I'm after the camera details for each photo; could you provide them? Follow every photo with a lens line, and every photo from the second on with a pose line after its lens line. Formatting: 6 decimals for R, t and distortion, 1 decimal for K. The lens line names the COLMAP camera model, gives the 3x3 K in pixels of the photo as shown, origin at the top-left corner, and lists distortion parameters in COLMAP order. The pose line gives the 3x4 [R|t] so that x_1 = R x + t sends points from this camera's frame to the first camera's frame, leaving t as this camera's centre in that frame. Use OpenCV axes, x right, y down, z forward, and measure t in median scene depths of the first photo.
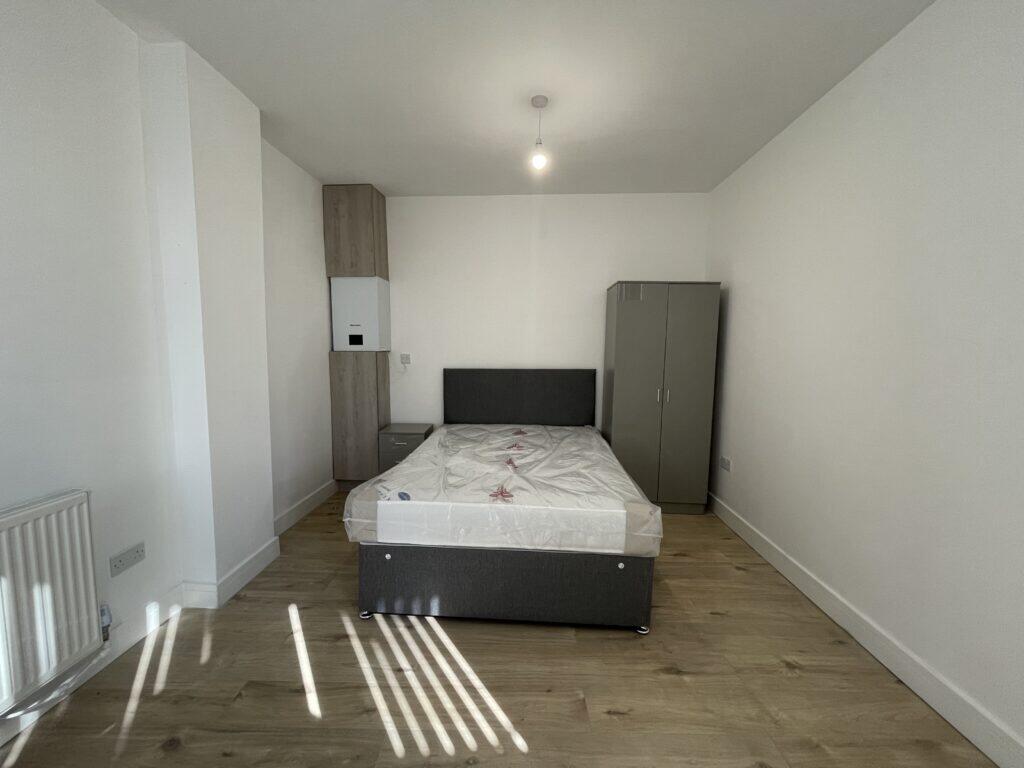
lens RADIAL K [[416.6, 0, 507.7], [0, 416.6, 385.7], [0, 0, 1]] dist [0.002103, 0.001090]
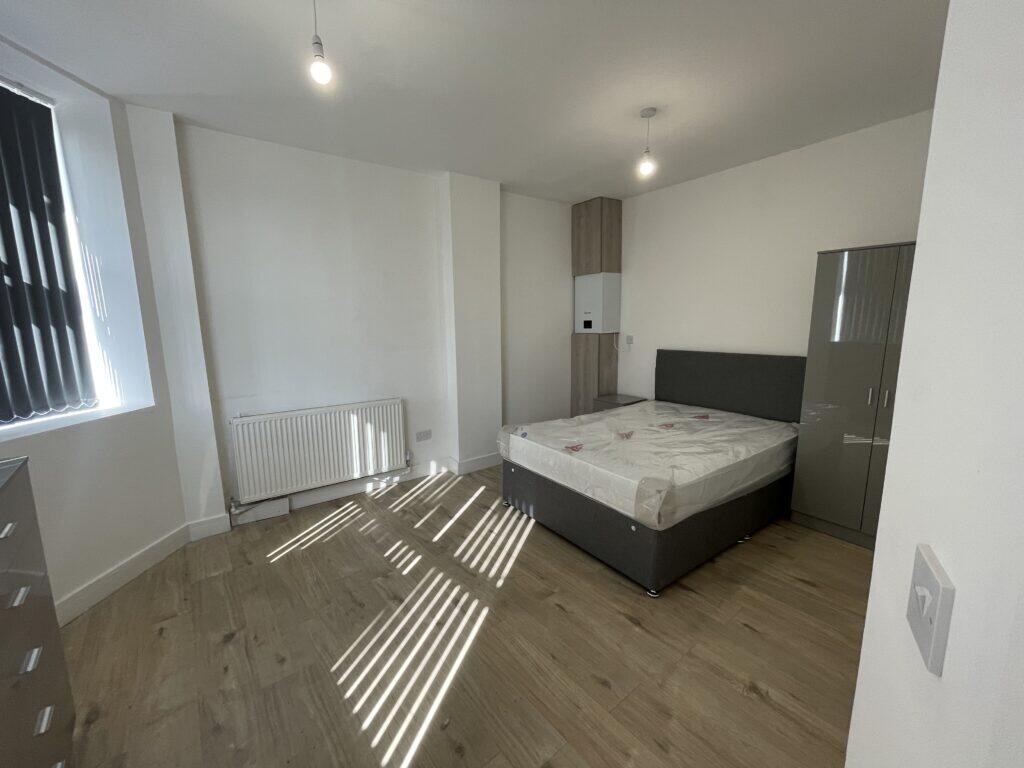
lens RADIAL K [[416.6, 0, 507.7], [0, 416.6, 385.7], [0, 0, 1]] dist [0.002103, 0.001090]
pose [[0.631060, 0.105789, -0.768487, 0.859455], [-0.055002, 0.994266, 0.091703, -0.048158], [0.773782, -0.015602, 0.633260, 0.000154]]
